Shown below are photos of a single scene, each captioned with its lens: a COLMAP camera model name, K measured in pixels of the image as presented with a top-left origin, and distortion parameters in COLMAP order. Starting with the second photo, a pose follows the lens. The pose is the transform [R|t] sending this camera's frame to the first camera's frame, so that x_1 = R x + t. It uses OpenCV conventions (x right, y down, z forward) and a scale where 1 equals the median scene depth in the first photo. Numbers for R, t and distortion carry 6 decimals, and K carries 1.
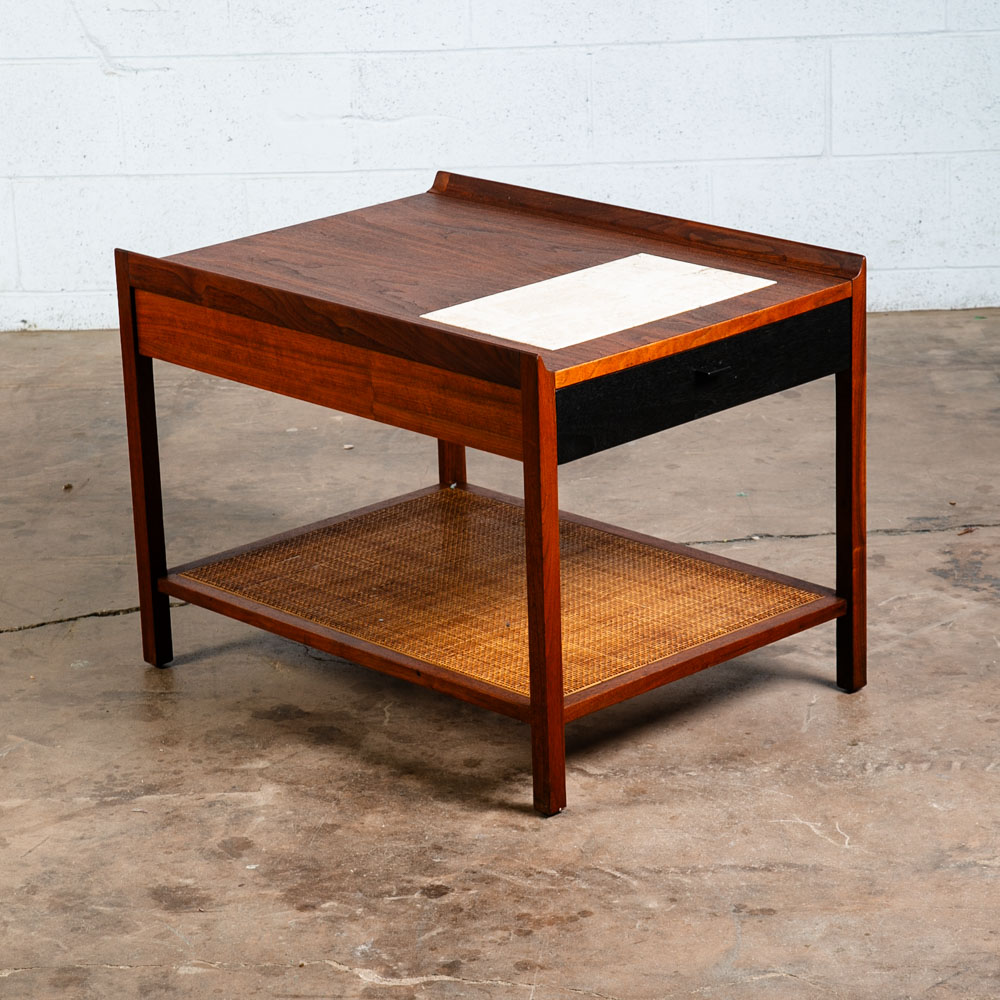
lens RADIAL K [[3802.9, 0, 468.0], [0, 3802.9, 506.2], [0, 0, 1]] dist [0.381332, 0.000000]
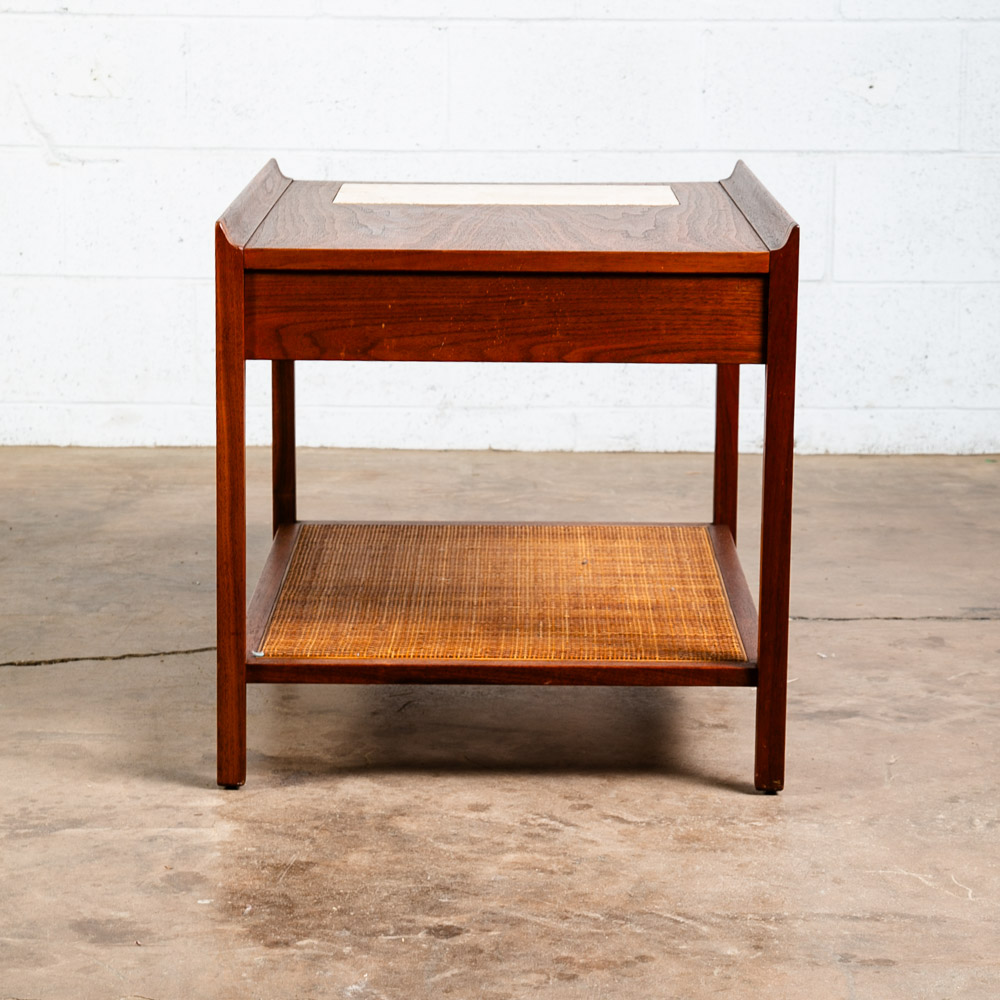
lens RADIAL K [[3334.9, 0, 465.4], [0, 3334.9, 443.7], [0, 0, 1]] dist [0.239418, 0.000000]
pose [[0.998621, 0.037582, 0.036646, -0.029358], [-0.031933, 0.989046, -0.144114, 0.090041], [-0.041661, 0.142746, 0.988882, 0.284426]]
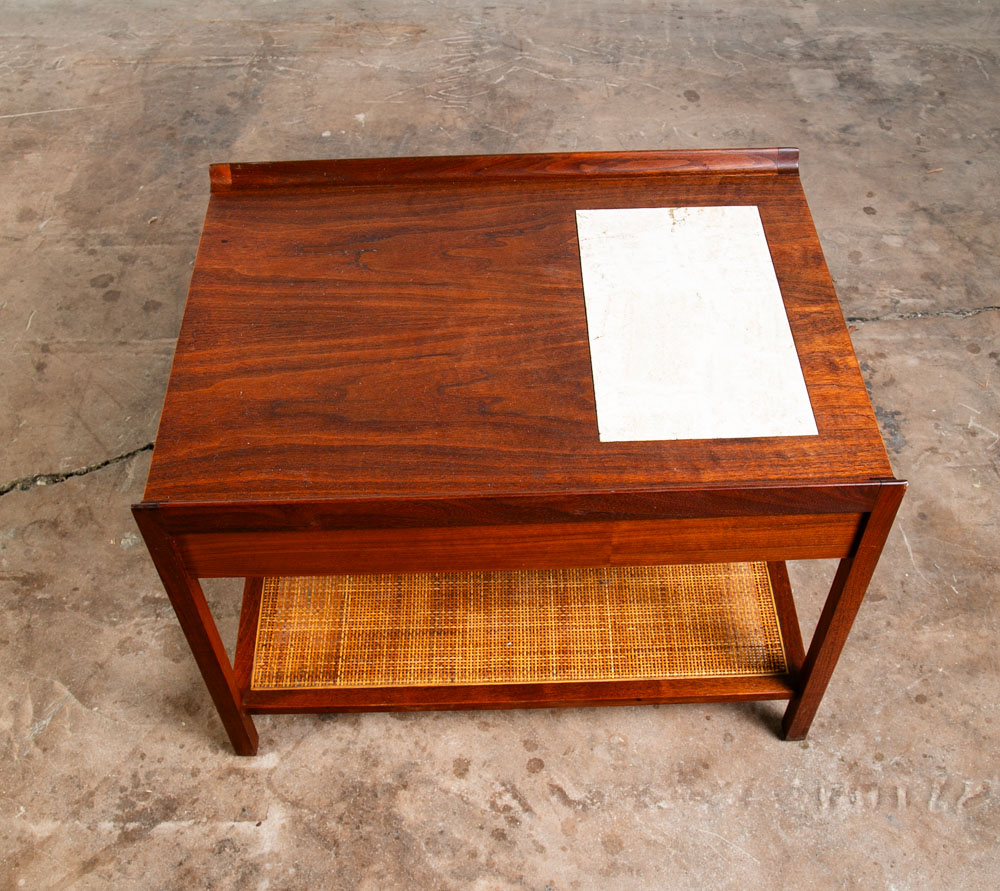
lens RADIAL K [[1181.1, 0, 499.0], [0, 1181.1, 439.4], [0, 0, 1]] dist [-0.059933, 0.000000]
pose [[0.999552, -0.006582, 0.029191, 0.002615], [-0.009788, 0.849934, 0.526799, -0.185703], [-0.028278, -0.526849, 0.849489, 0.735784]]
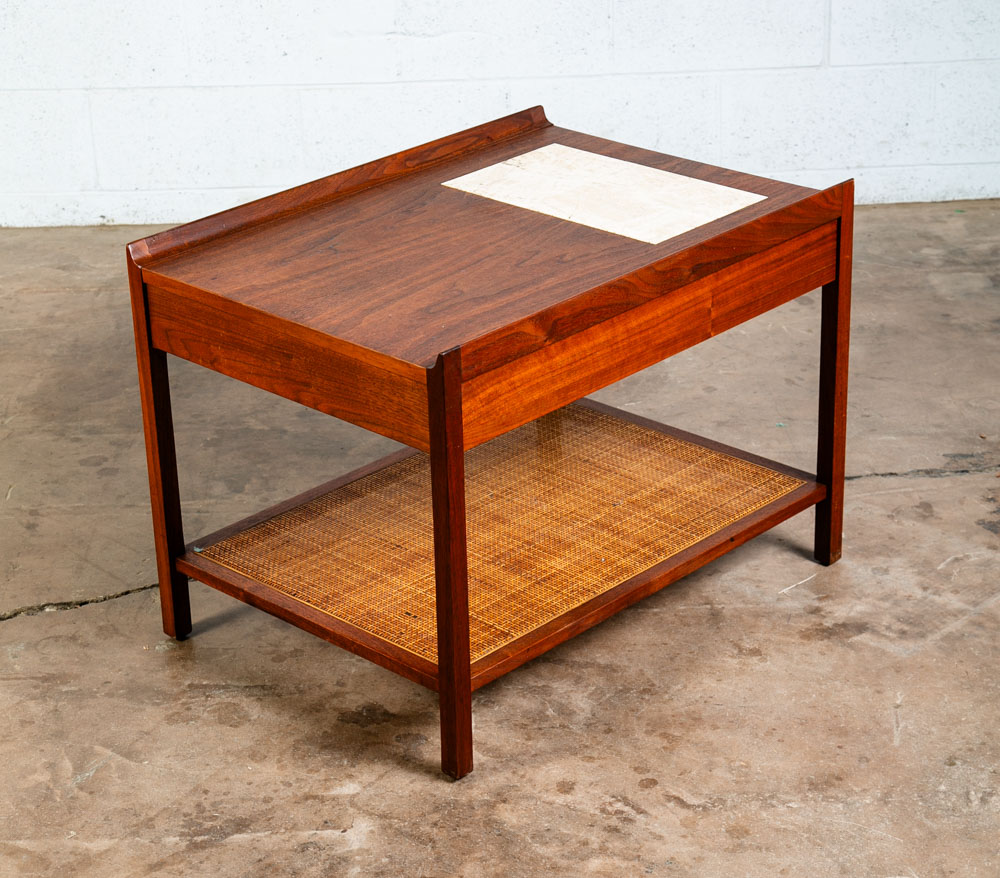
lens RADIAL K [[2538.5, 0, 482.7], [0, 2538.5, 445.5], [0, 0, 1]] dist [0.246462, 0.000000]
pose [[0.999570, -0.011462, 0.026993, -0.036024], [0.008215, 0.993041, 0.117480, -0.095308], [-0.028152, -0.117208, 0.992708, 0.342084]]
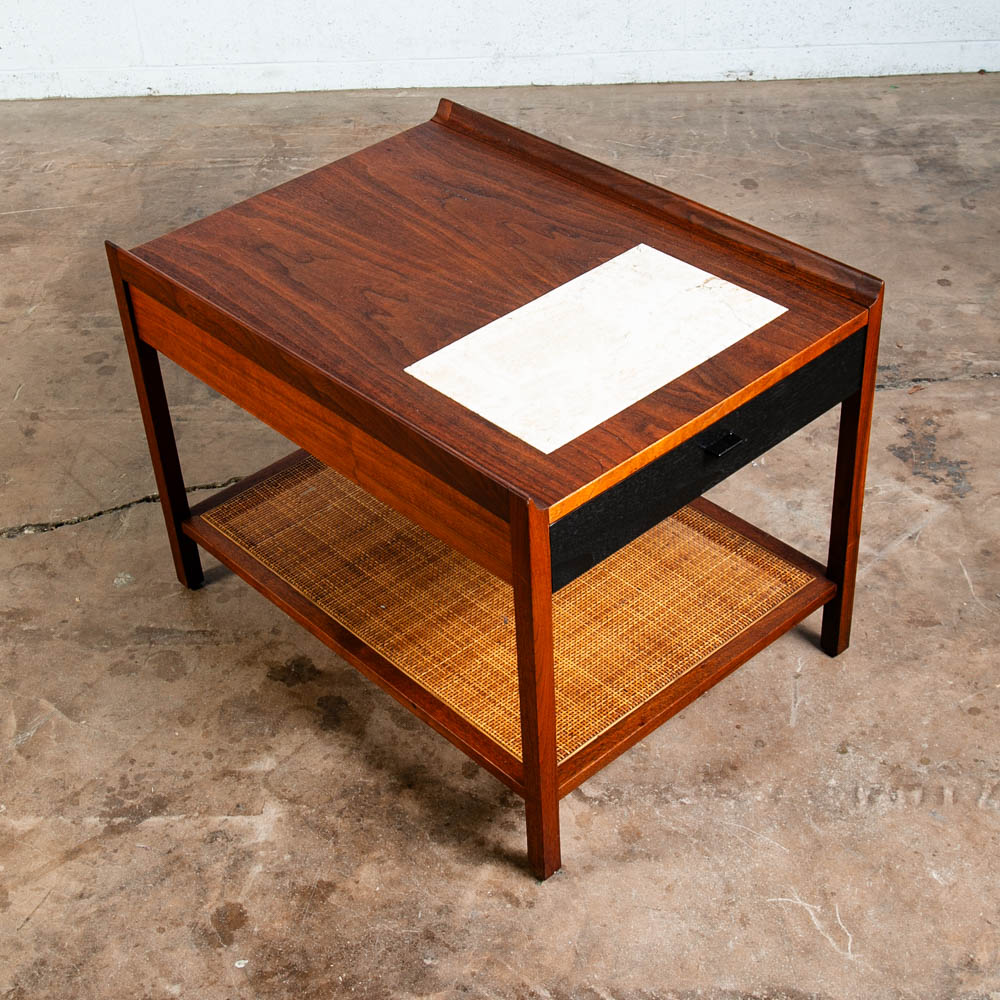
lens RADIAL K [[1709.9, 0, 469.7], [0, 1709.9, 474.9], [0, 0, 1]] dist [-0.000168, 0.000000]
pose [[0.999423, -0.004608, -0.033654, 0.016235], [0.015189, 0.946820, 0.321404, -0.151166], [0.030383, -0.321729, 0.946344, 0.568935]]
